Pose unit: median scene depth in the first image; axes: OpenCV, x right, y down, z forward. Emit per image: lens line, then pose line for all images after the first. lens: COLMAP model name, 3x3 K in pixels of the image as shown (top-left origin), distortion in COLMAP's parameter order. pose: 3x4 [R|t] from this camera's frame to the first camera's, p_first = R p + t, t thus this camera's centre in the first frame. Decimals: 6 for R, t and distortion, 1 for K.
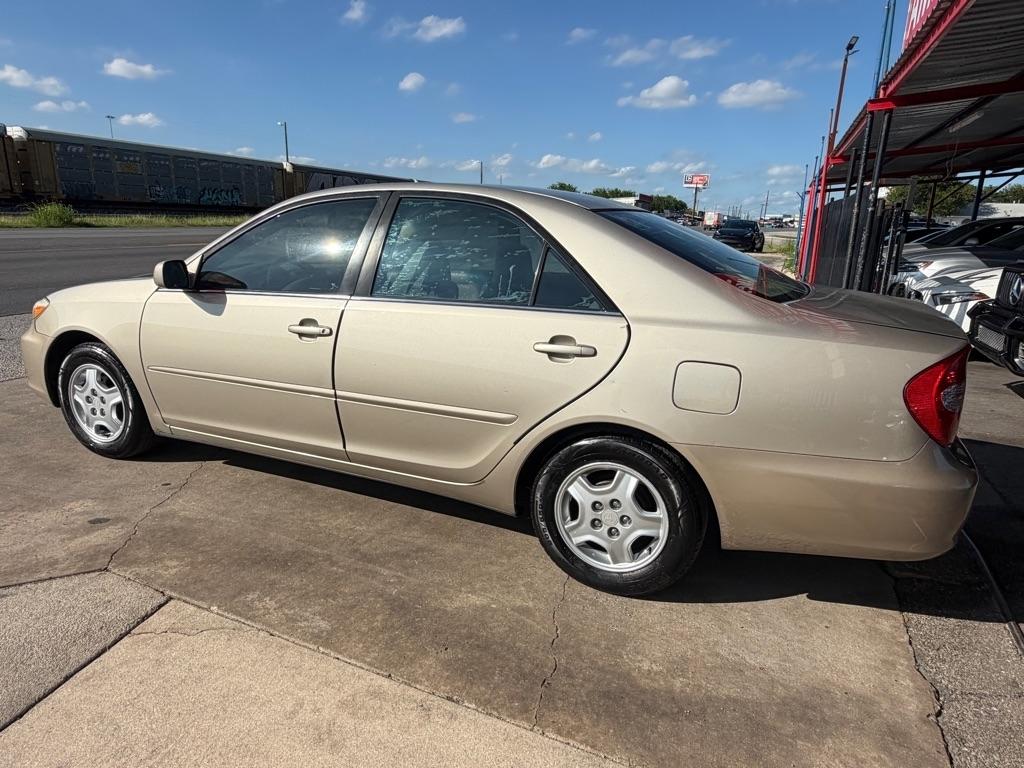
lens RADIAL K [[616.1, 0, 511.7], [0, 616.1, 381.9], [0, 0, 1]] dist [-0.000159, 0.000398]
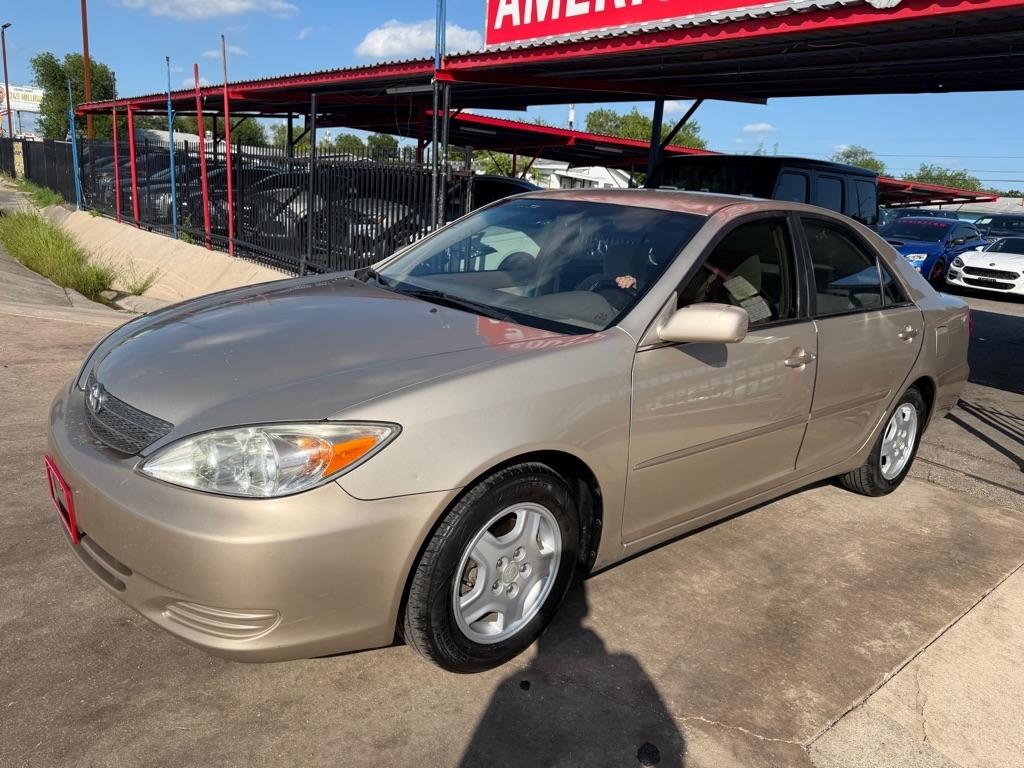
lens RADIAL K [[729.7, 0, 508.7], [0, 729.7, 381.0], [0, 0, 1]] dist [0.016695, -0.024454]
pose [[0.440503, -0.216322, 0.871299, -1.329639], [0.160630, 0.973865, 0.160576, -0.273131], [-0.883264, 0.069222, 0.463738, 0.805035]]
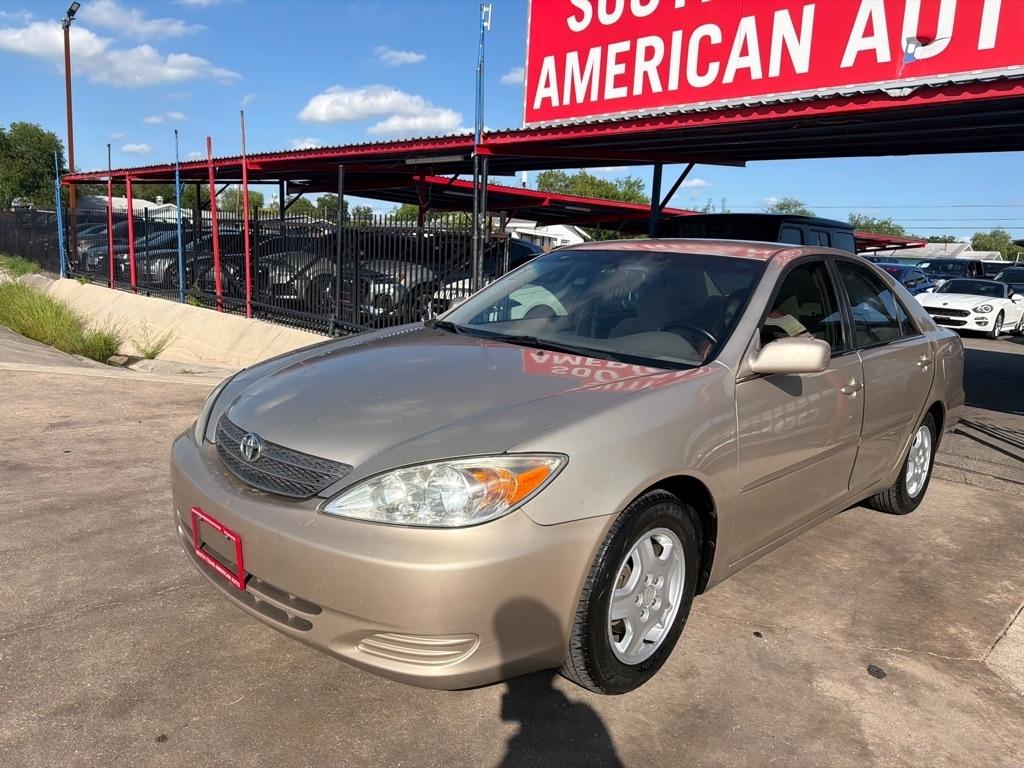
lens RADIAL K [[729.7, 0, 516.9], [0, 729.7, 378.0], [0, 0, 1]] dist [0.016695, -0.024454]
pose [[0.364756, -0.163540, 0.916628, -1.708168], [0.190594, 0.976723, 0.098418, -0.332659], [-0.911387, 0.138805, 0.387436, 1.054104]]
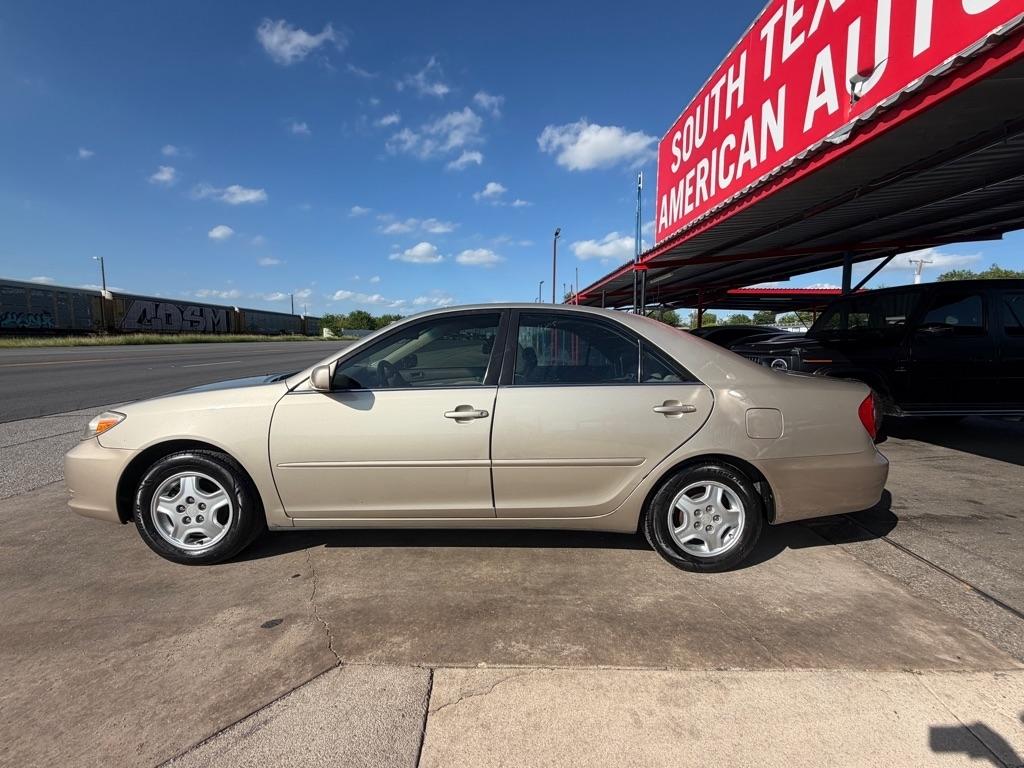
lens RADIAL K [[439.9, 0, 510.6], [0, 439.9, 384.0], [0, 0, 1]] dist [0.003464, -0.002638]
pose [[0.913660, -0.059584, 0.402088, -0.609366], [0.118309, 0.985352, -0.122815, -0.025248], [-0.388881, 0.159782, 0.907327, 0.144407]]
